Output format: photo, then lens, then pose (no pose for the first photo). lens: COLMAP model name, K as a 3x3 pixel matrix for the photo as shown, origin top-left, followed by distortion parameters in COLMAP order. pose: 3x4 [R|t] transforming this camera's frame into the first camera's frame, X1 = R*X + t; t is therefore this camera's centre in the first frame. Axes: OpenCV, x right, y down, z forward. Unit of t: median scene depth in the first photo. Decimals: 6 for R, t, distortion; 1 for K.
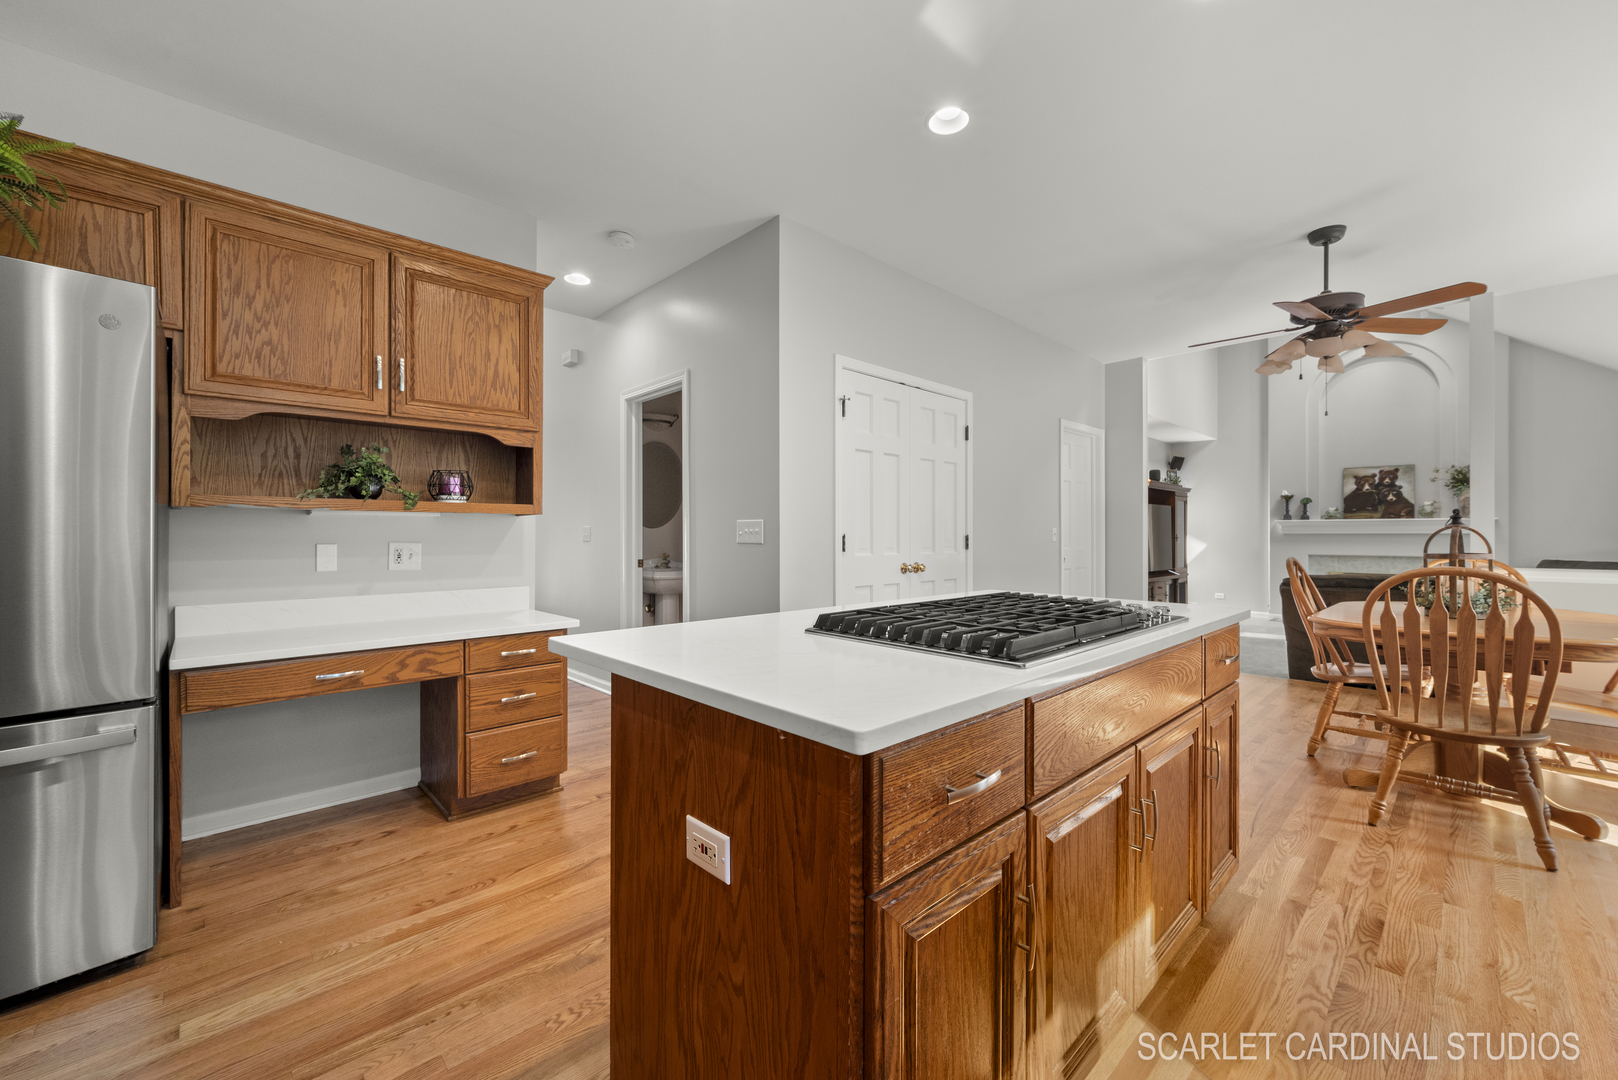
lens RADIAL K [[634.7, 0, 816.6], [0, 634.7, 529.0], [0, 0, 1]] dist [0.000099, -0.000118]
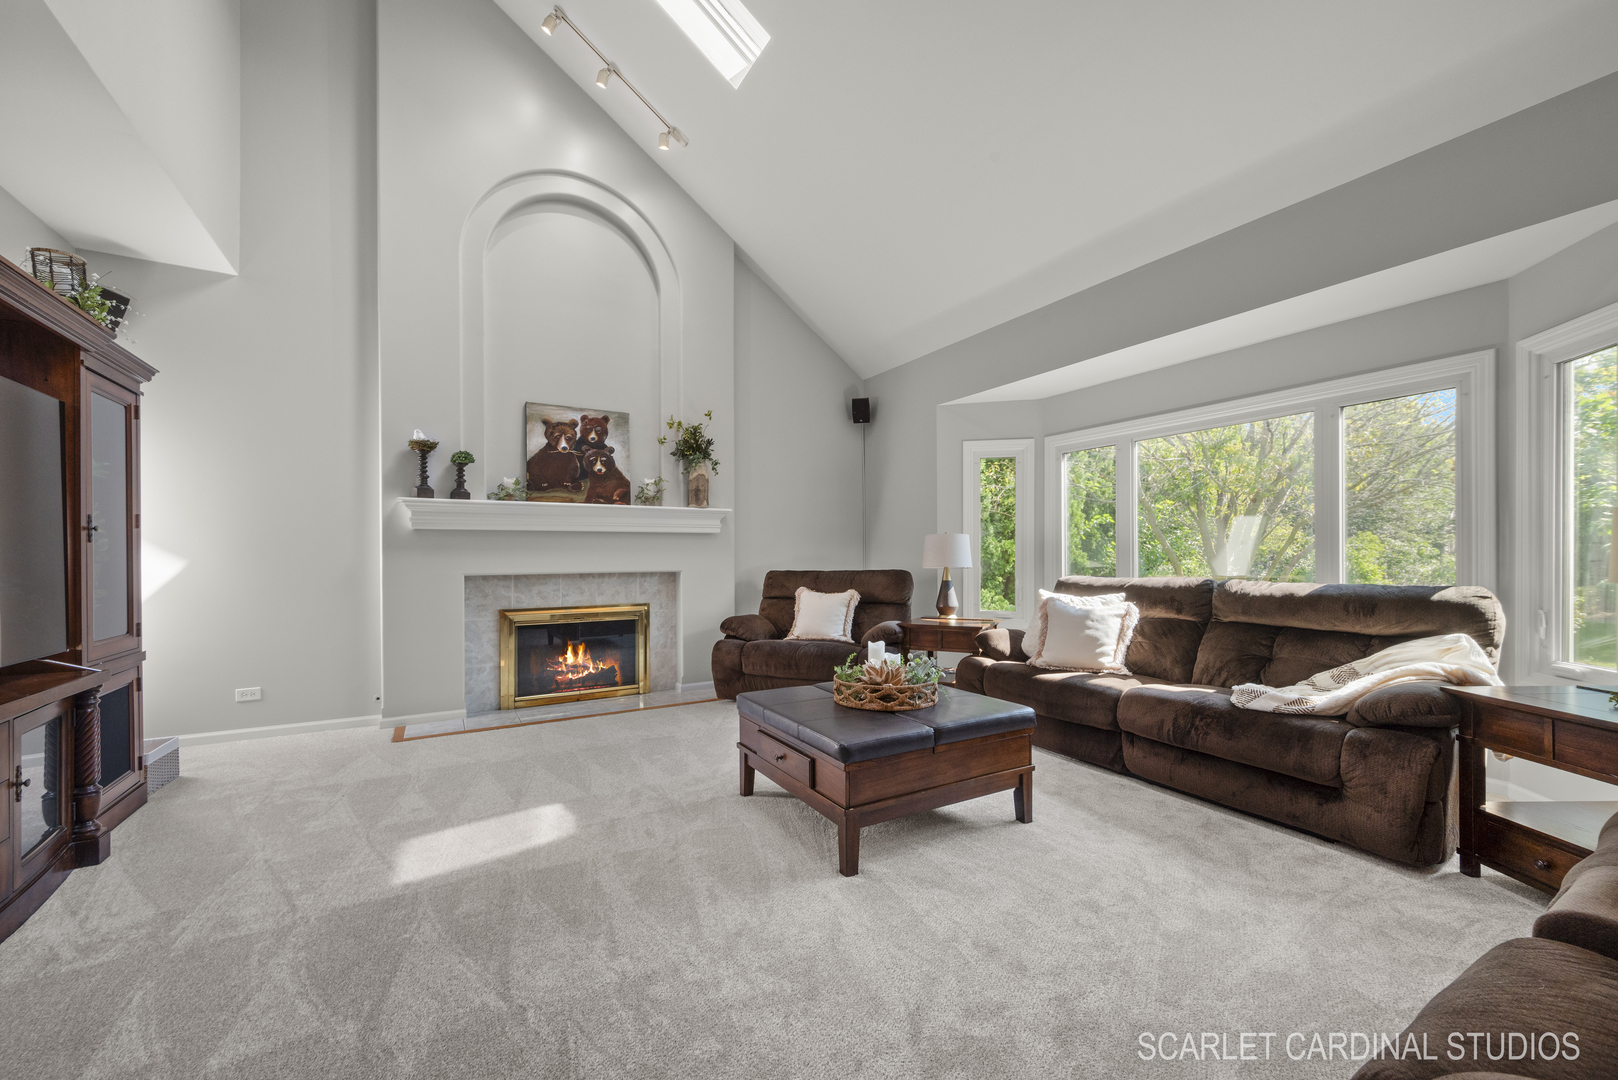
lens RADIAL K [[644.3, 0, 813.1], [0, 644.3, 552.8], [0, 0, 1]] dist [-0.000575, -0.000206]
pose [[0.227471, -0.000400, 0.973785, 0.390276], [-0.004081, 0.999991, 0.001364, 0.023106], [-0.973776, -0.004284, 0.227467, 0.672554]]
